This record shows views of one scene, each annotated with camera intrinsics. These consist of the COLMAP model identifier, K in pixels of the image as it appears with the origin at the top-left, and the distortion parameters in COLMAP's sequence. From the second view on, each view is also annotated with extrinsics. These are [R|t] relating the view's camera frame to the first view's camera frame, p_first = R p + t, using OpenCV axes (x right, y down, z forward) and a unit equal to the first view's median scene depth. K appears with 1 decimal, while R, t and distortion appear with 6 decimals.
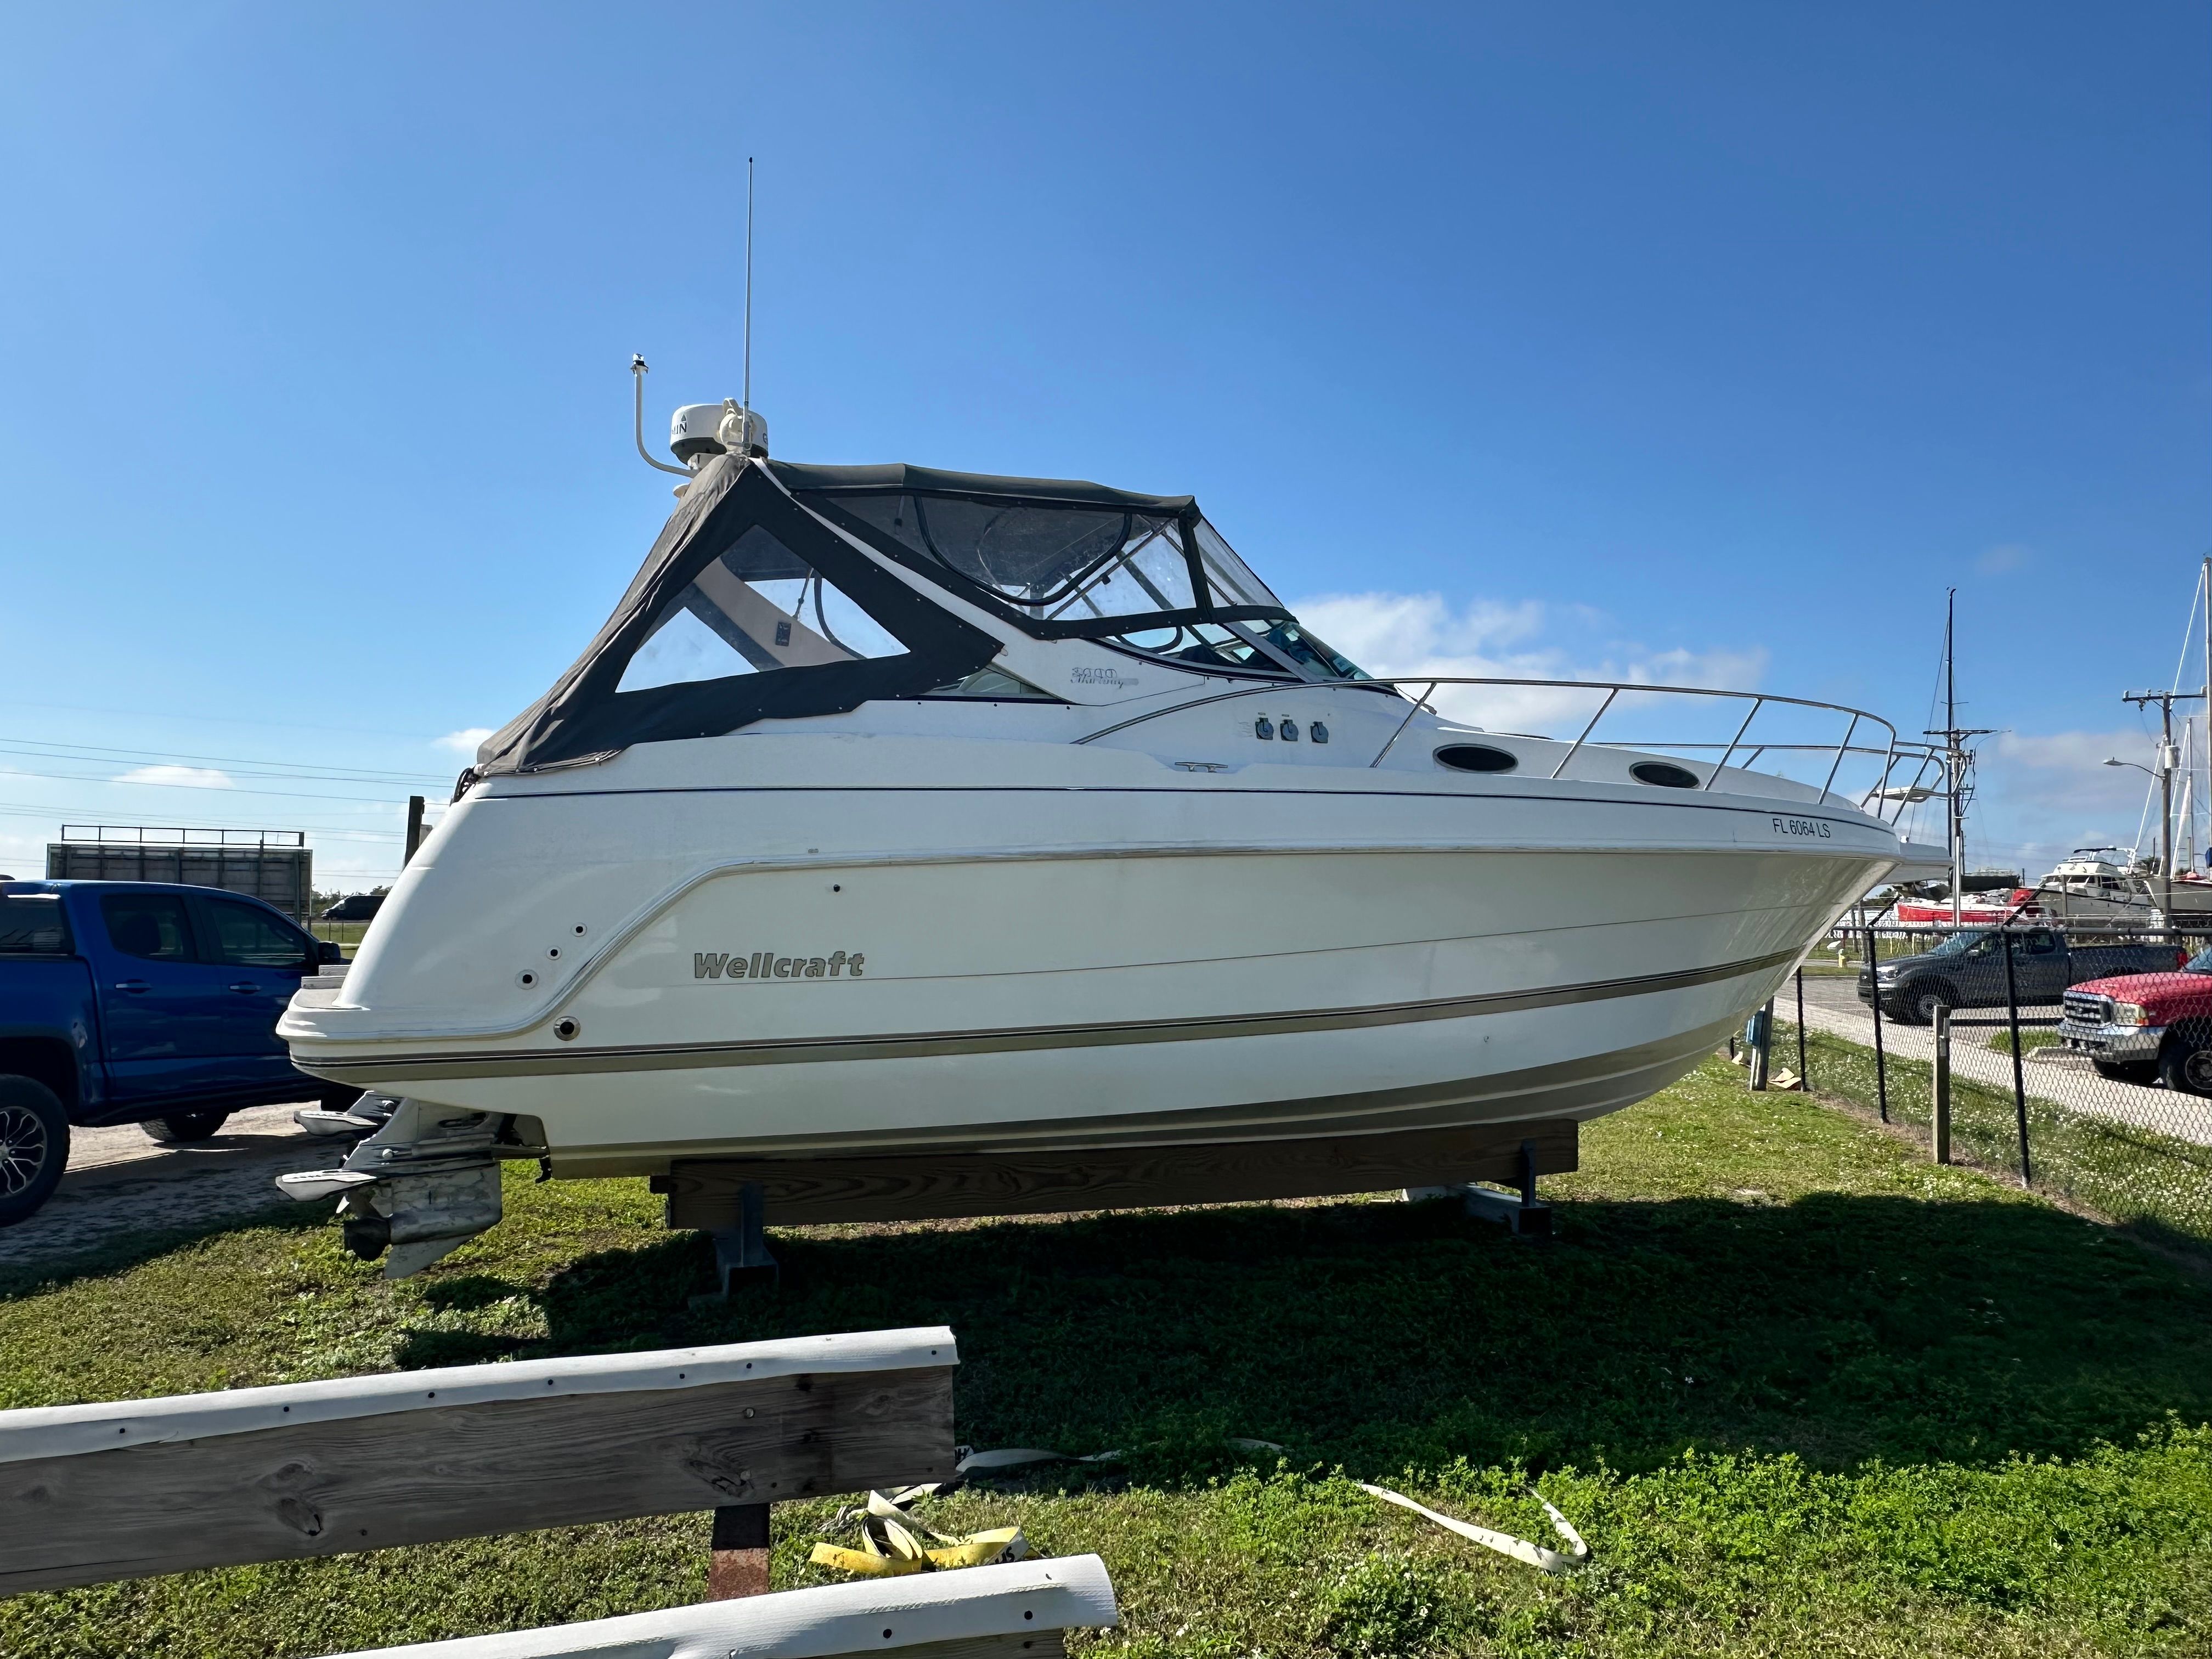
lens RADIAL K [[1528.5, 0, 1106.0], [0, 1528.5, 829.5], [0, 0, 1]] dist [-0.002111, -0.003354]
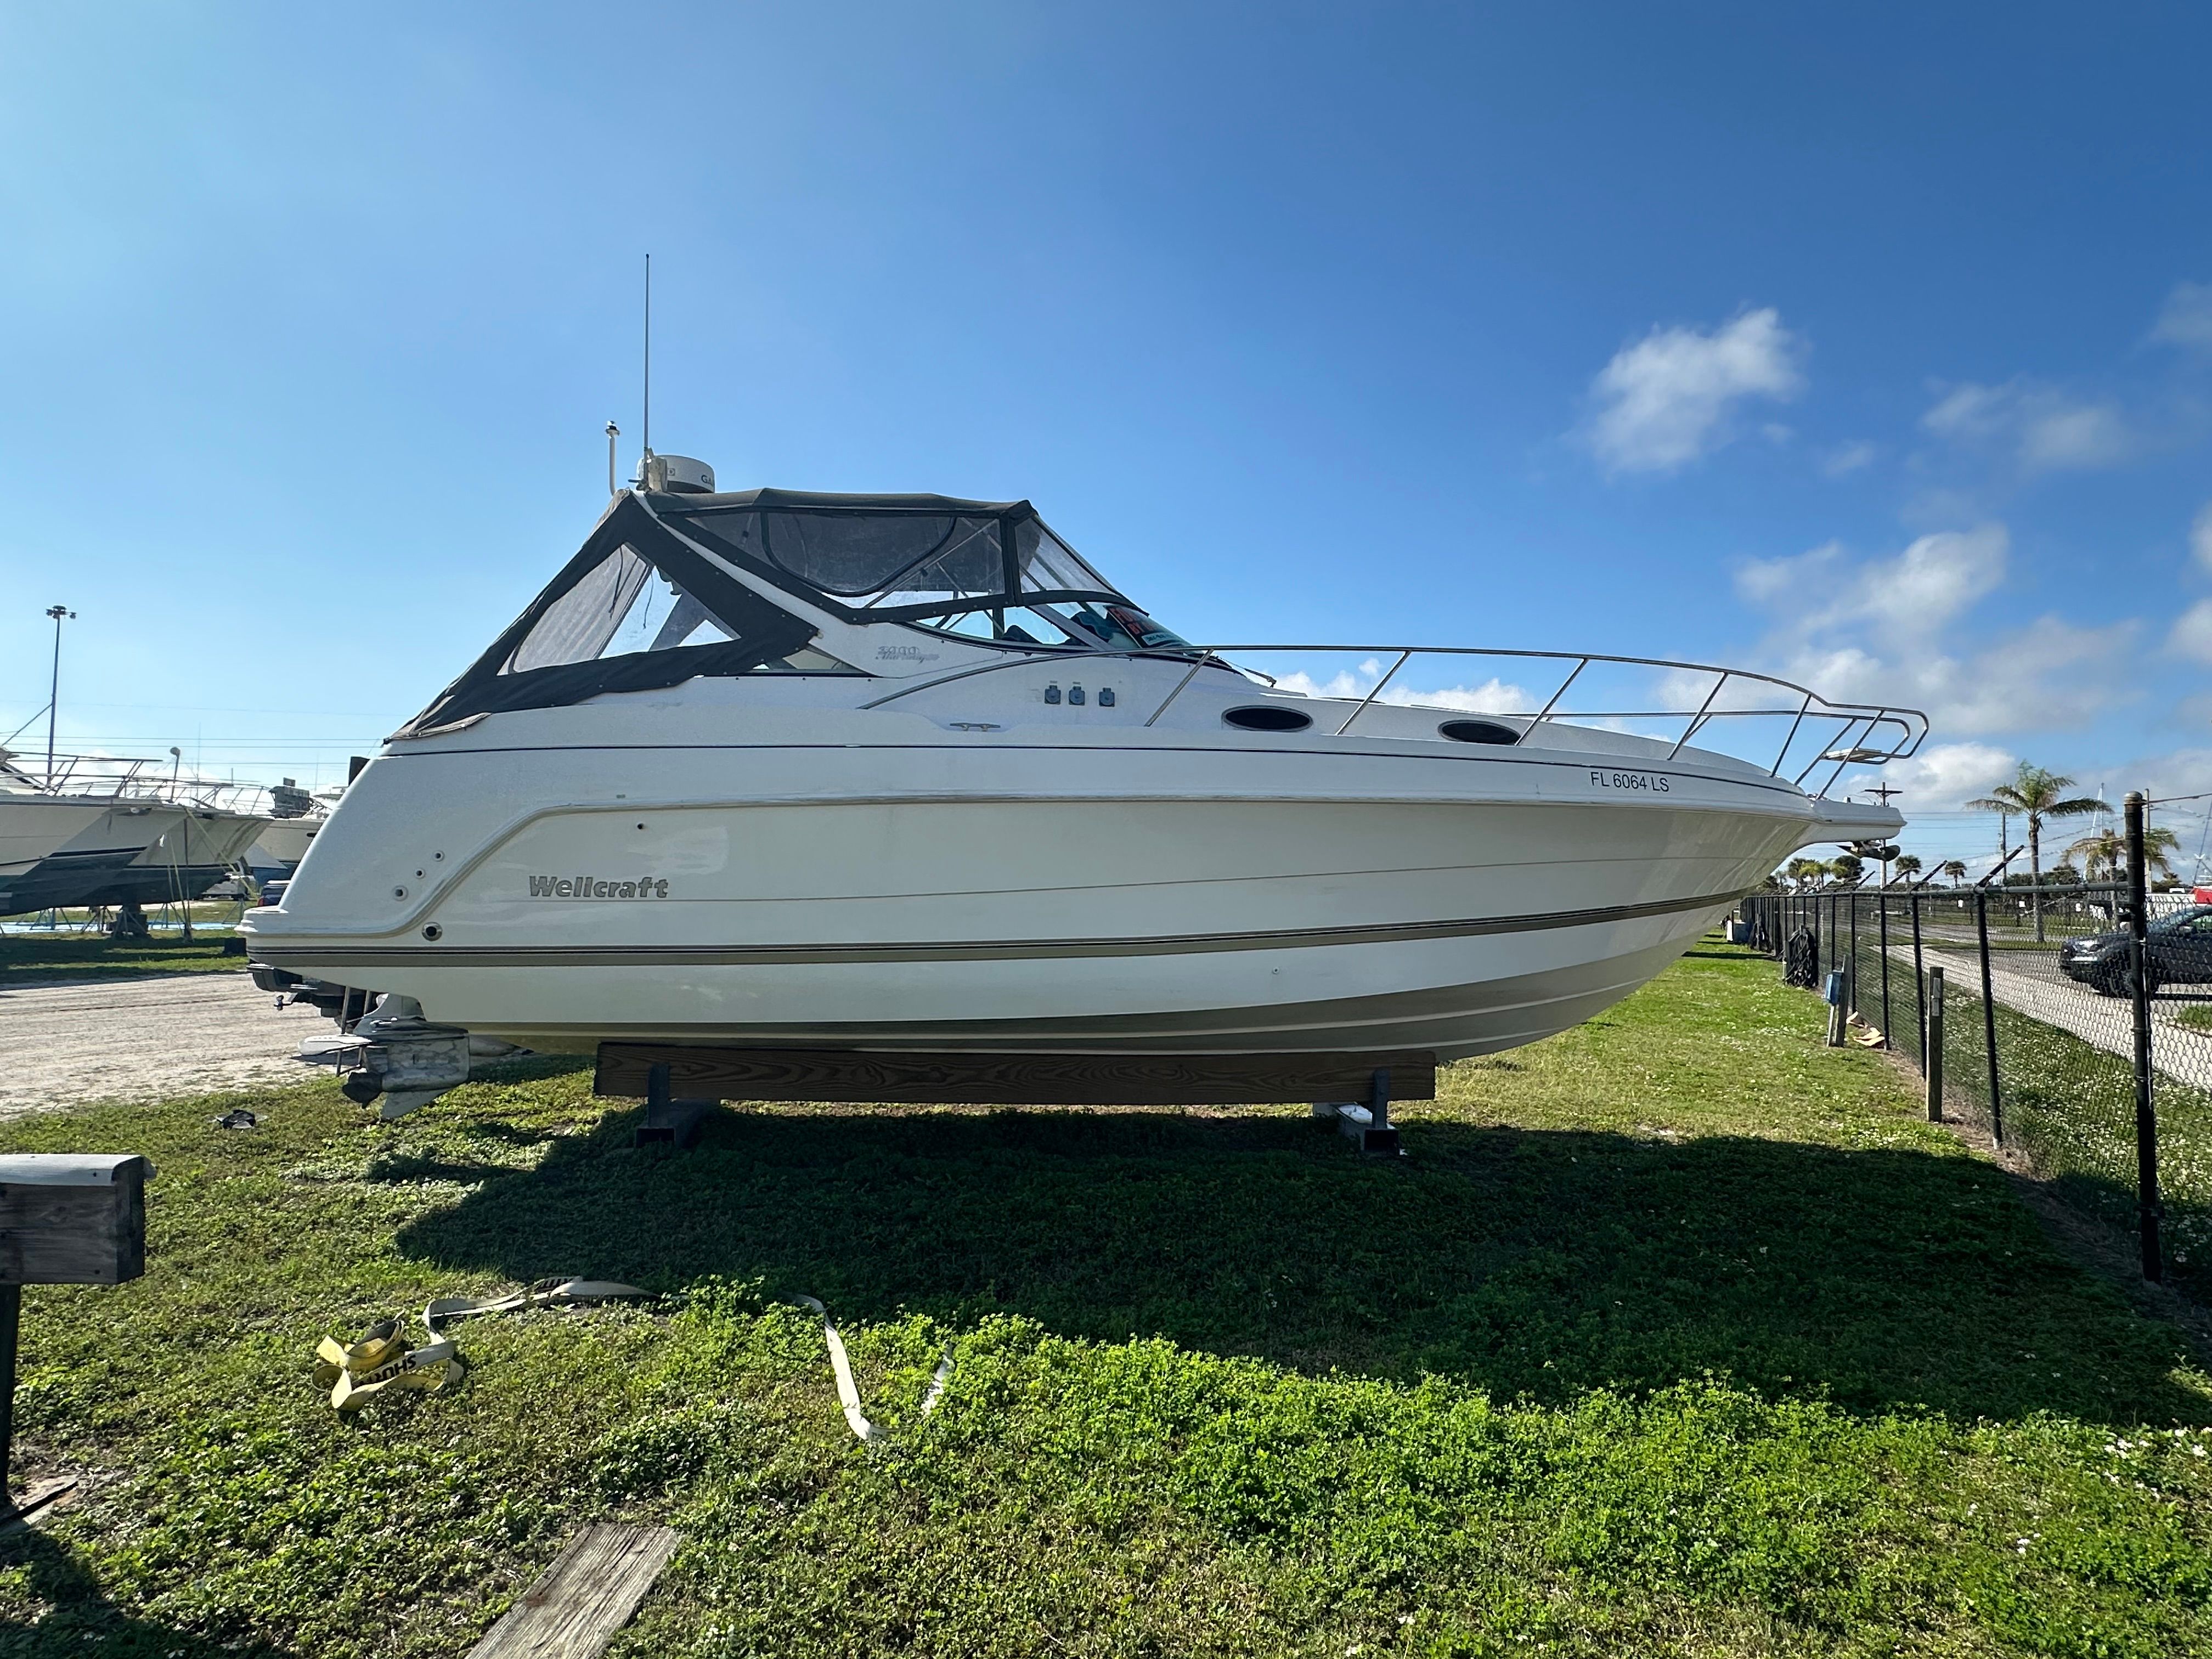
lens RADIAL K [[1201.1, 0, 1123.9], [0, 1201.1, 835.5], [0, 0, 1]] dist [-0.003199, 0.000930]
pose [[0.963533, 0.001787, -0.267585, 0.411922], [0.001369, 0.999932, 0.011608, 0.030872], [0.267587, -0.011551, 0.963464, 0.143481]]
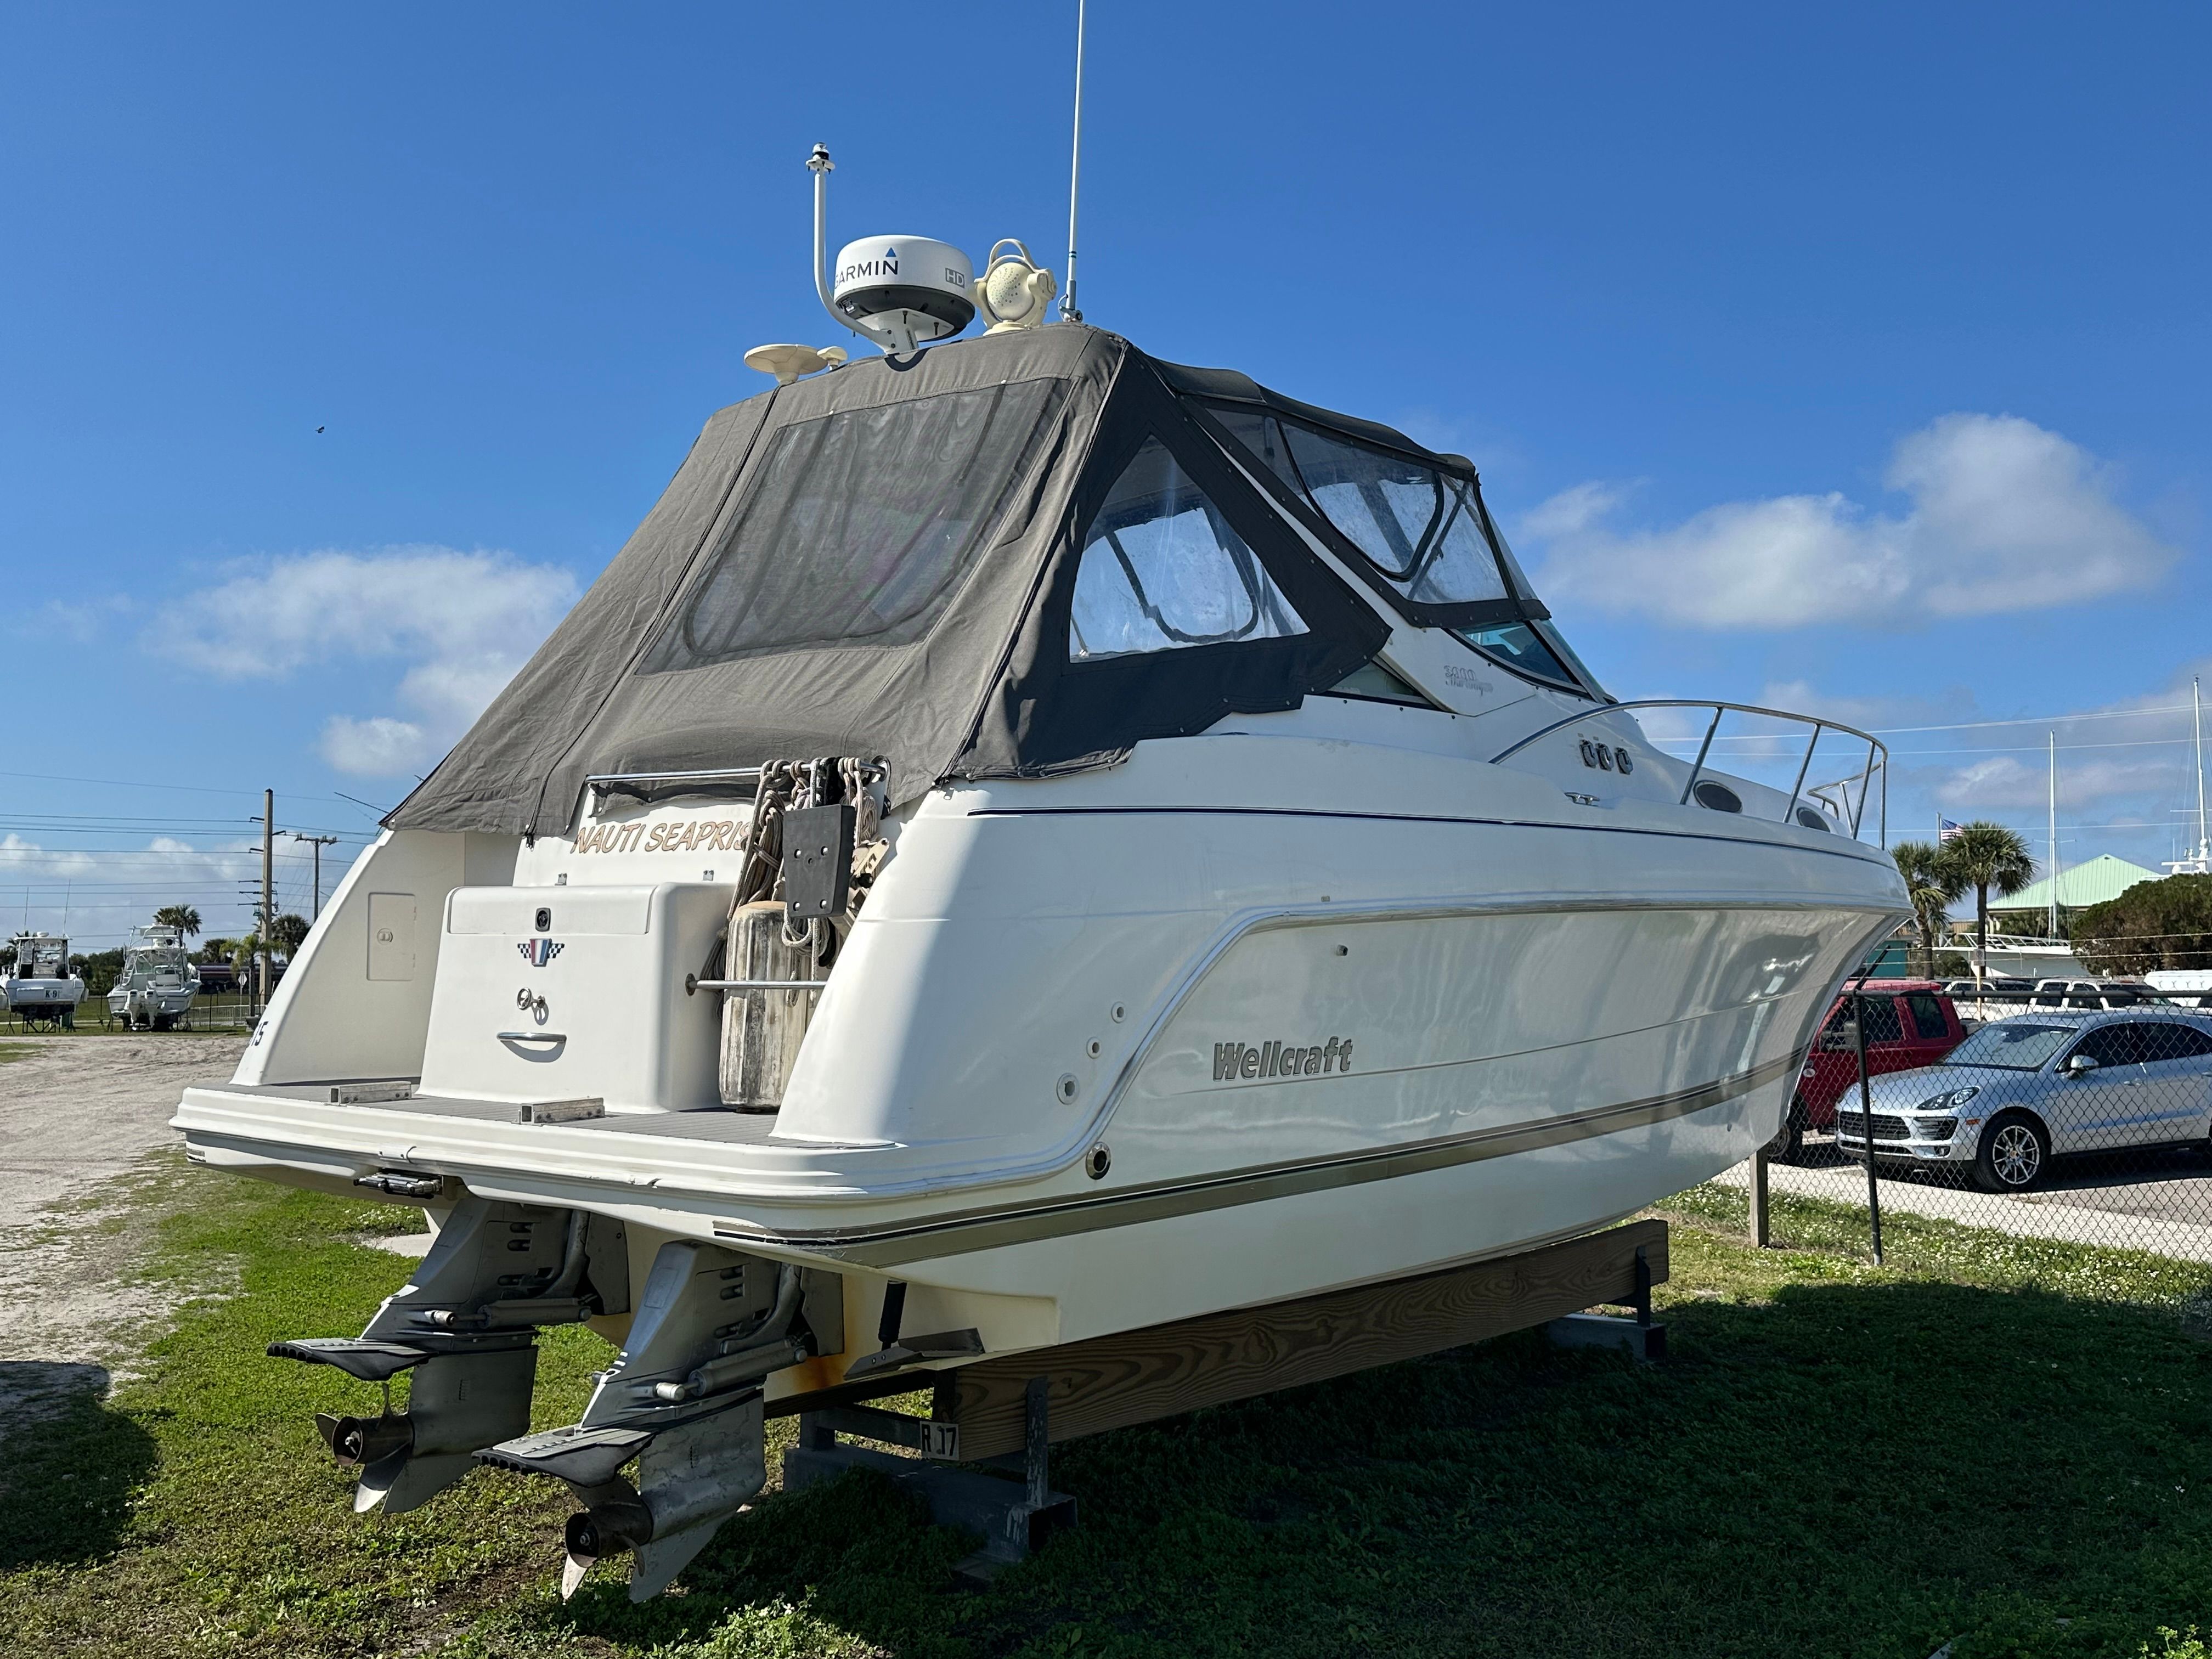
lens RADIAL K [[1957.4, 0, 1109.0], [0, 1957.4, 842.7], [0, 0, 1]] dist [0.182774, -0.383833]
pose [[0.883082, 0.025057, 0.468550, -0.632331], [-0.018058, 0.999648, -0.019426, 0.006358], [-0.468872, 0.008694, 0.883223, 0.198673]]
